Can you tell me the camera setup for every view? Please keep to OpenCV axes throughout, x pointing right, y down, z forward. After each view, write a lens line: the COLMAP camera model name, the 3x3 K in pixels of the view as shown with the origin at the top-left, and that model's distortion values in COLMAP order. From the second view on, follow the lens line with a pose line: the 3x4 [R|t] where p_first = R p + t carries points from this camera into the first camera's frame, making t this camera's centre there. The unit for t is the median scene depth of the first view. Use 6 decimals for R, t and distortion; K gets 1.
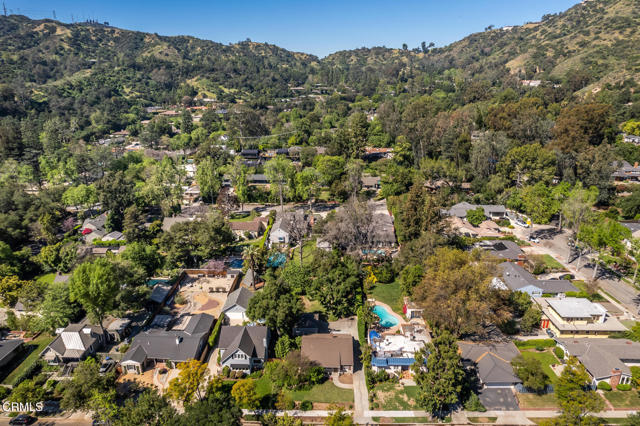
lens RADIAL K [[406.9, 0, 320.0], [0, 406.9, 213.0], [0, 0, 1]] dist [-0.074122, 0.065384]
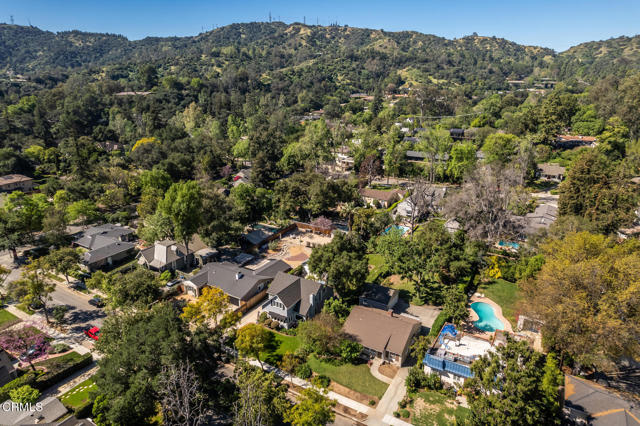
lens RADIAL K [[406.9, 0, 320.0], [0, 406.9, 213.0], [0, 0, 1]] dist [-0.074122, 0.065384]
pose [[0.868063, 0.158440, -0.470494, 0.143658], [-0.158453, 0.986561, 0.039880, 0.059006], [0.470489, 0.039933, 0.881502, 0.138614]]
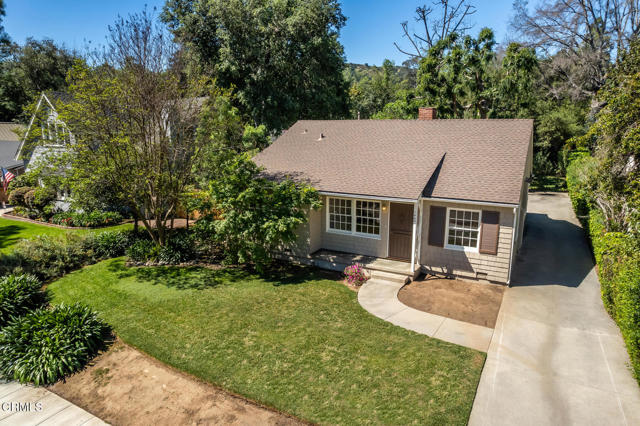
lens RADIAL K [[406.9, 0, 320.0], [0, 406.9, 213.0], [0, 0, 1]] dist [-0.074122, 0.065384]
pose [[0.883778, 0.110307, -0.454718, 0.046447], [-0.158260, 0.985008, -0.068644, 0.217885], [0.440329, 0.132630, 0.887986, 0.461141]]
